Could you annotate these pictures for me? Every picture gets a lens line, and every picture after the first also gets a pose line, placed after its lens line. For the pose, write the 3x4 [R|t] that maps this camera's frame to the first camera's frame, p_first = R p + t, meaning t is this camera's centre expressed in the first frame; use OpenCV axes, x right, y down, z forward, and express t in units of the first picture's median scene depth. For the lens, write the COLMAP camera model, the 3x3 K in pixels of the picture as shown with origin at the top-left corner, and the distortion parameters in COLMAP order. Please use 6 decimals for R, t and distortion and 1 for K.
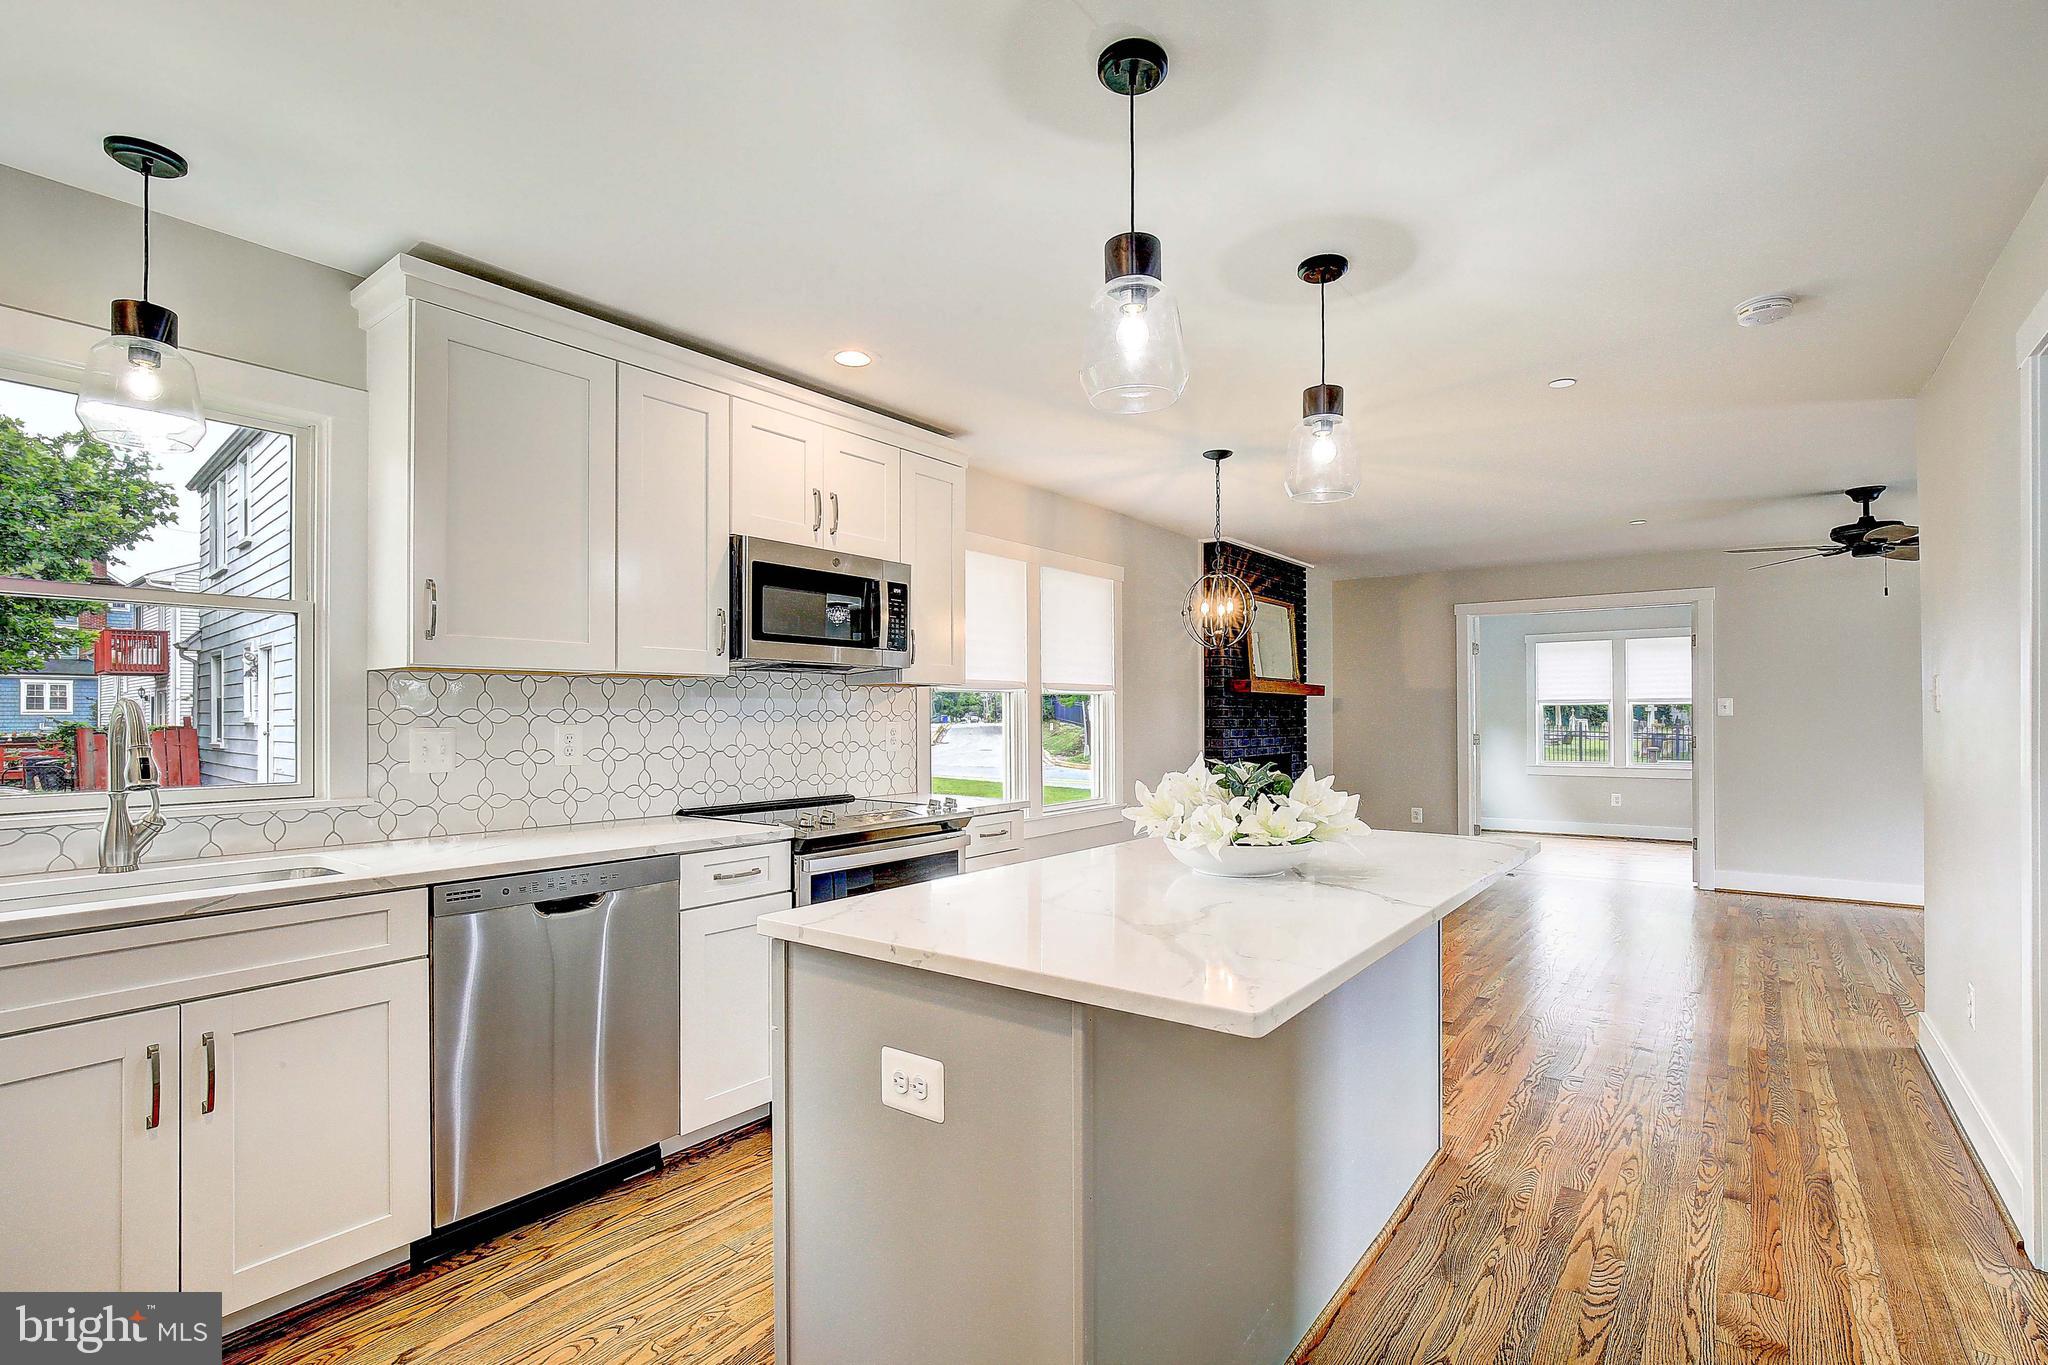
lens RADIAL K [[992.3, 0, 1041.7], [0, 992.3, 711.4], [0, 0, 1]] dist [-0.002473, -0.000411]
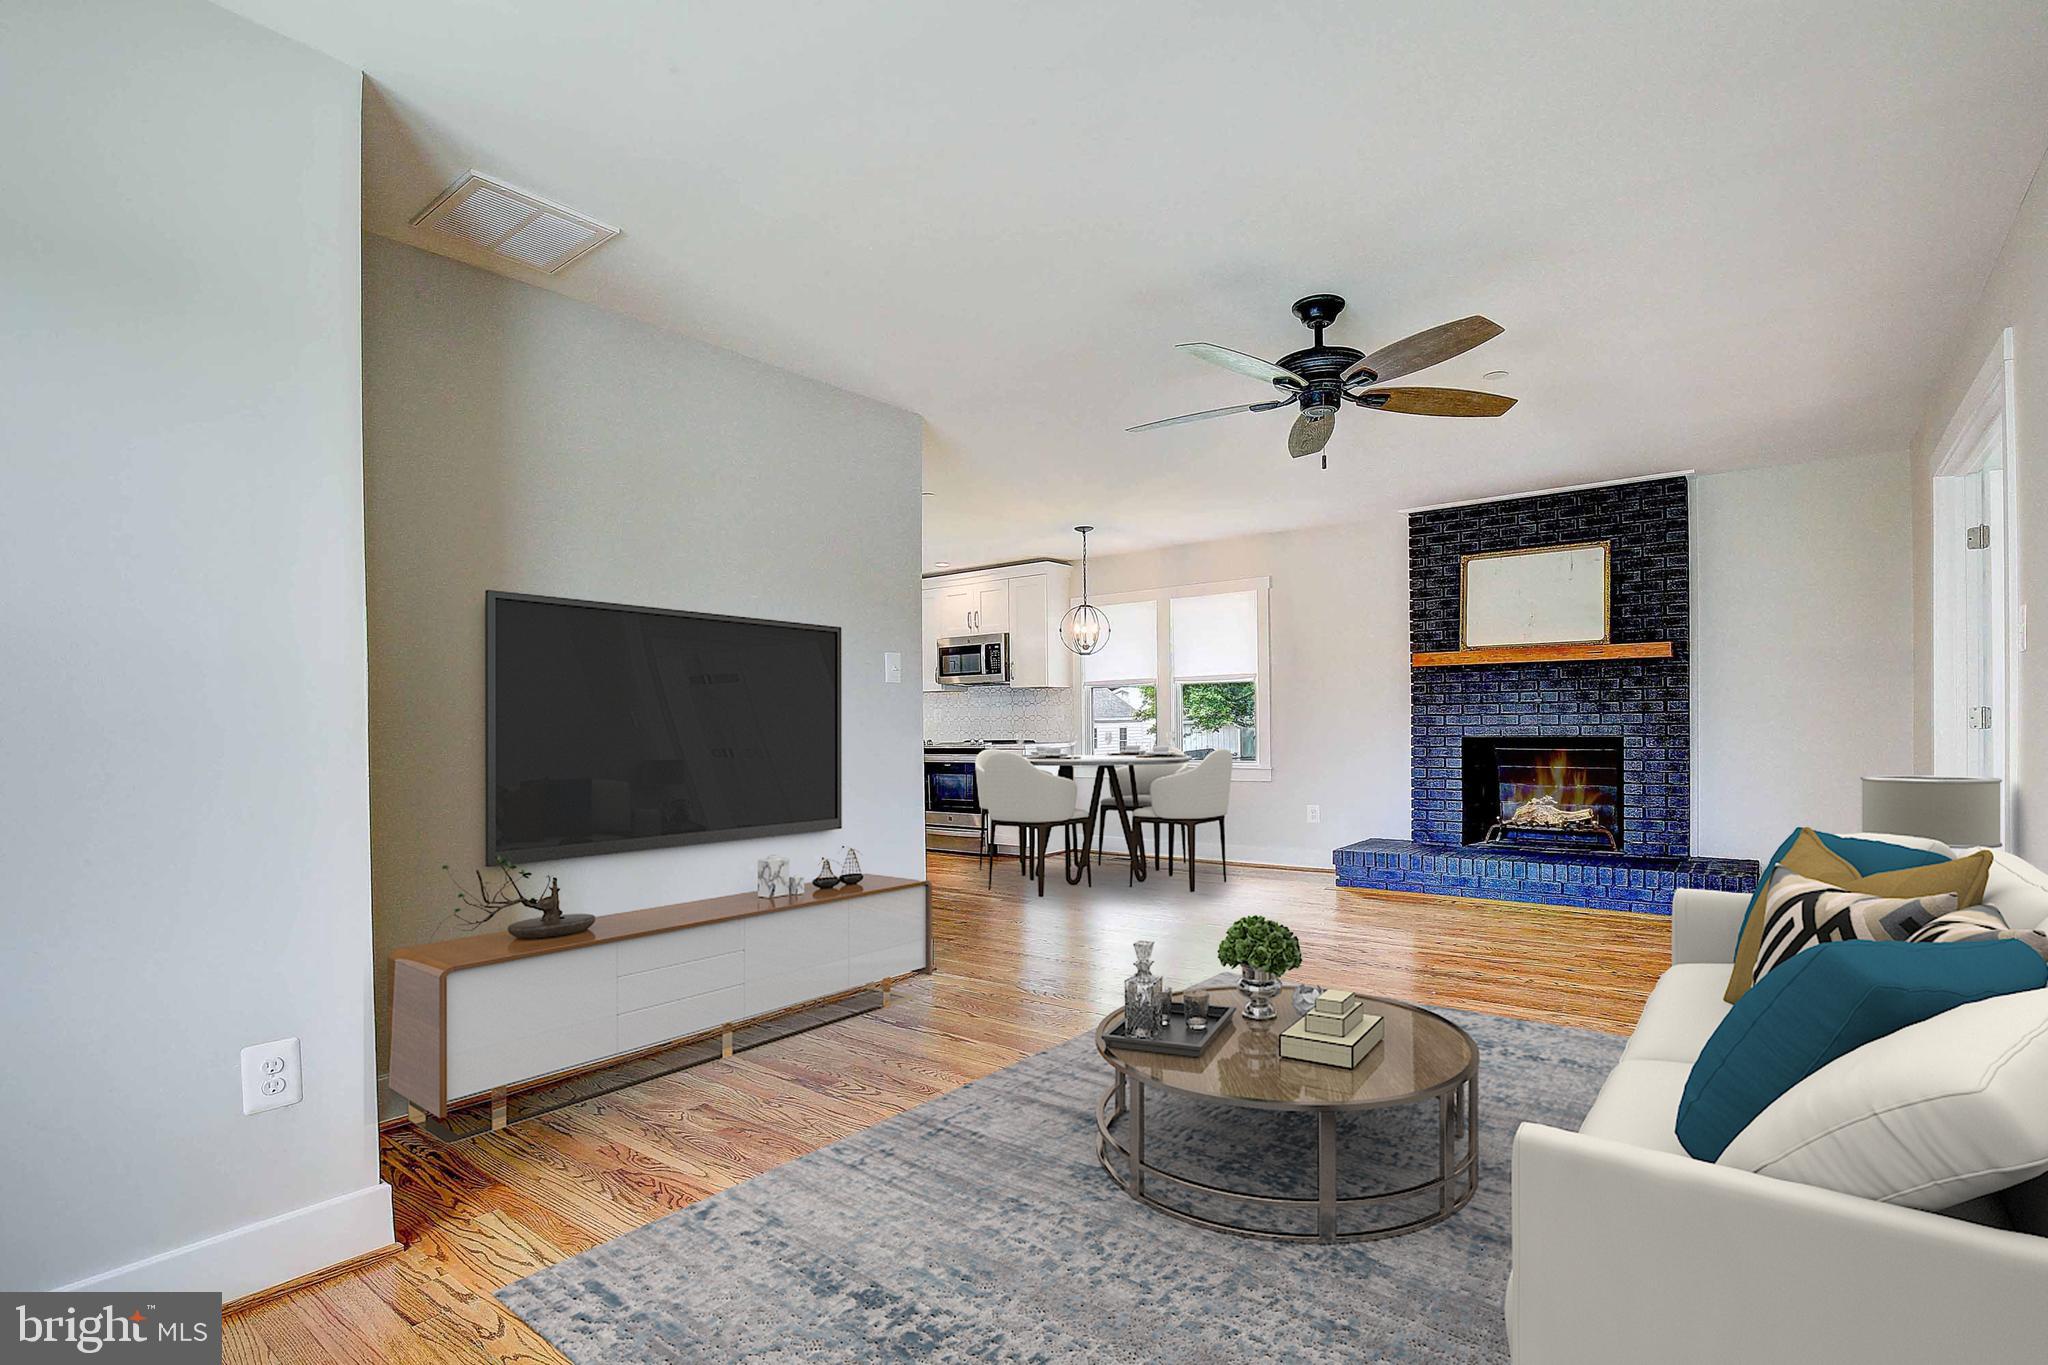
lens RADIAL K [[959.0, 0, 1052.6], [0, 959.0, 729.4], [0, 0, 1]] dist [-0.030920, 0.000129]
pose [[-0.024598, 0.005909, -0.999680, 2.364923], [0.015360, 0.999867, 0.005532, 0.063577], [0.999579, -0.015219, -0.024686, 1.387387]]
